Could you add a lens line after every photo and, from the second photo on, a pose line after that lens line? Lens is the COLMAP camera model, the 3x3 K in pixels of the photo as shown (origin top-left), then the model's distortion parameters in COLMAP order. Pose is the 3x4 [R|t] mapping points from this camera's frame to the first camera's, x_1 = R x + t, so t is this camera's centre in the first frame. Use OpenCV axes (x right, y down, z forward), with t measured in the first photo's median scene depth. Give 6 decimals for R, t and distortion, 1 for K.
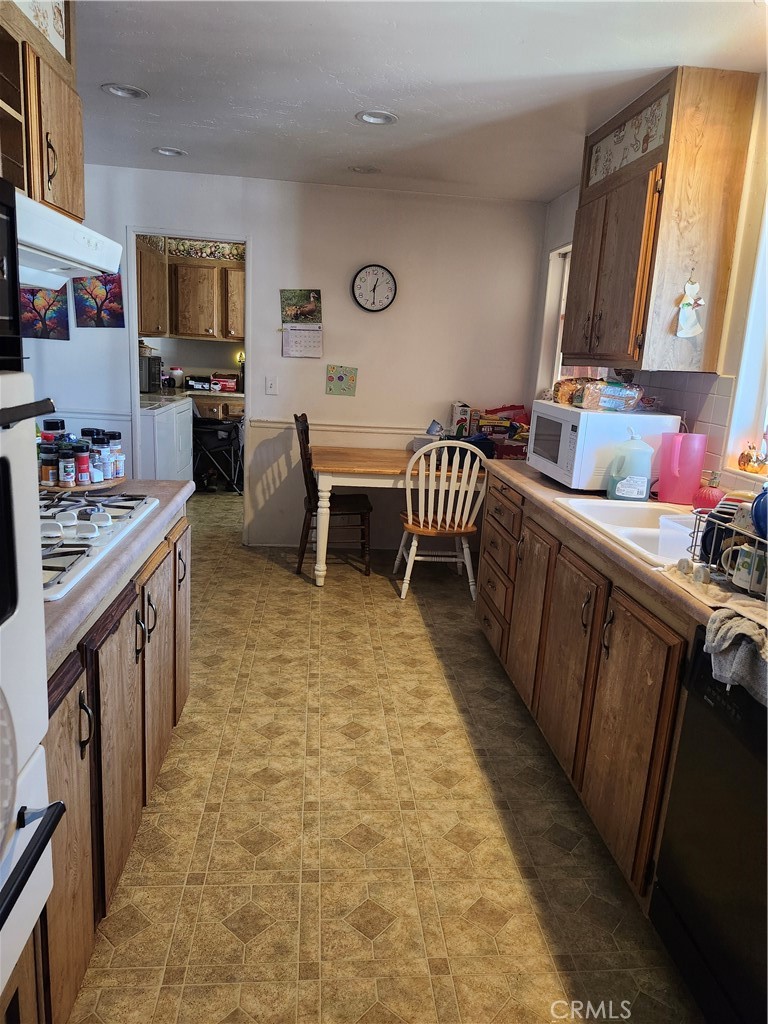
lens RADIAL K [[701.8, 0, 395.0], [0, 701.8, 516.0], [0, 0, 1]] dist [0.022854, -0.021486]
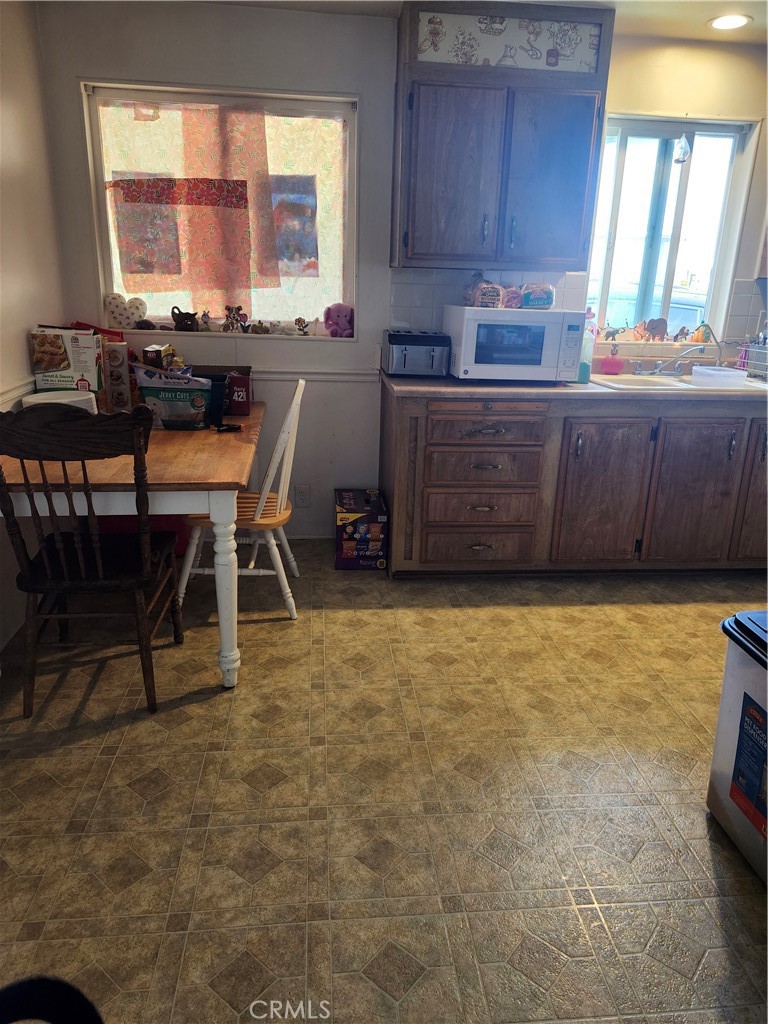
lens RADIAL K [[701.8, 0, 379.0], [0, 701.8, 501.6], [0, 0, 1]] dist [0.022854, -0.021486]
pose [[0.017602, -0.360211, 0.932705, -0.808336], [0.201944, 0.914905, 0.349525, -0.293960], [-0.979239, 0.182201, 0.088847, 1.110659]]
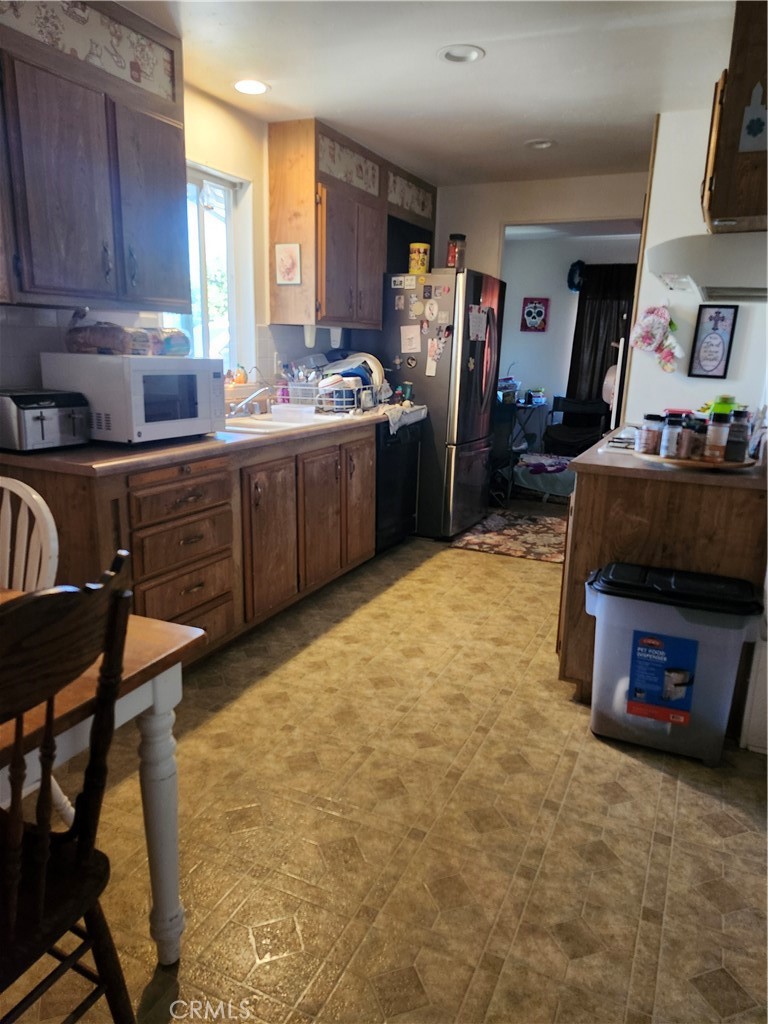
lens RADIAL K [[701.8, 0, 383.0], [0, 701.8, 514.7], [0, 0, 1]] dist [0.022854, -0.021486]
pose [[-0.853327, -0.199559, 0.481674, -0.452457], [0.046241, 0.891242, 0.451164, -0.358970], [-0.519322, 0.407263, -0.751293, 1.548389]]
